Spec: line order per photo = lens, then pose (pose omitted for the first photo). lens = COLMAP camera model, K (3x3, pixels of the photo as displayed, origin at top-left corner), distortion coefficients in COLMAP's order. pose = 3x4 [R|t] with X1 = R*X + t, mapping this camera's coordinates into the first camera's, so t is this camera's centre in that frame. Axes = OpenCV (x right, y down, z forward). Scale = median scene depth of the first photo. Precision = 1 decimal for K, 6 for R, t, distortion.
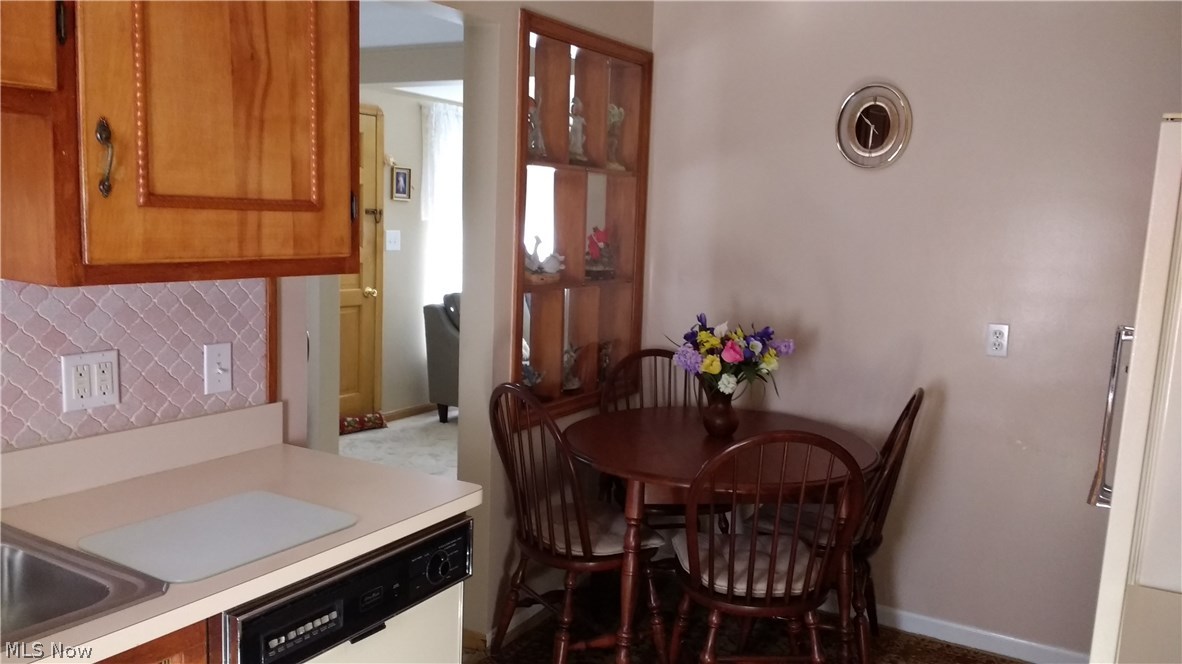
lens RADIAL K [[917.9, 0, 589.1], [0, 917.9, 335.5], [0, 0, 1]] dist [0.041475, -0.090219]
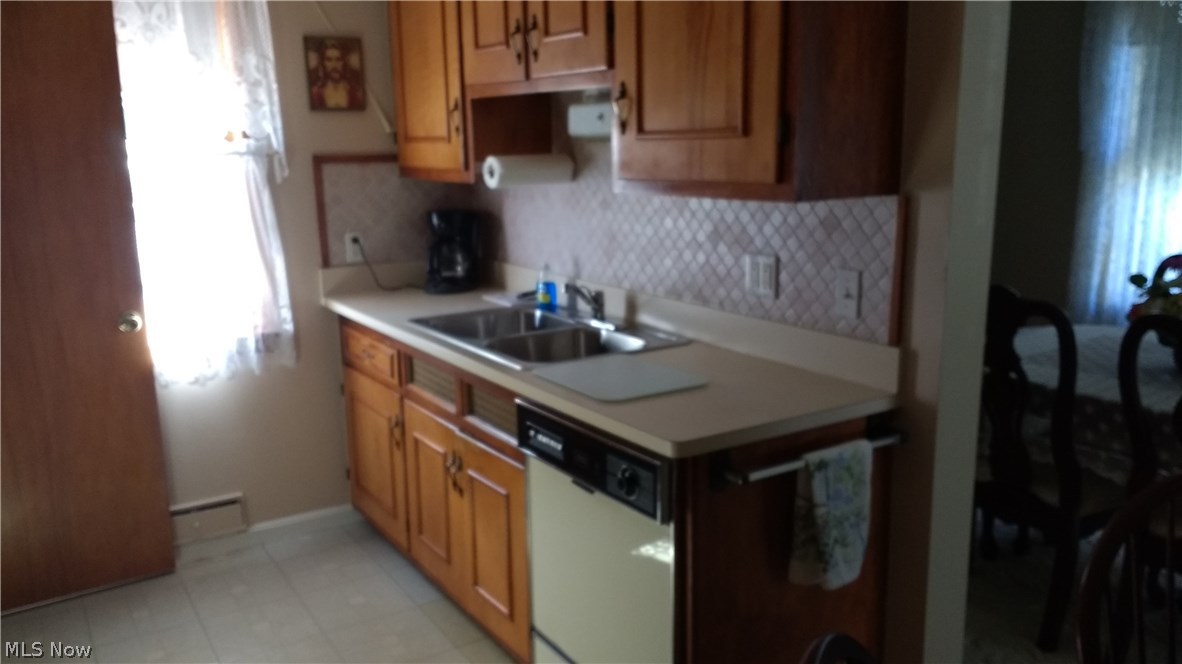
lens RADIAL K [[917.9, 0, 591.2], [0, 917.9, 335.2], [0, 0, 1]] dist [0.041475, -0.090219]
pose [[-0.419114, 0.162632, -0.893249, 0.770850], [-0.124509, 0.964237, 0.233976, -0.149442], [0.899356, 0.209280, -0.383876, 1.362135]]
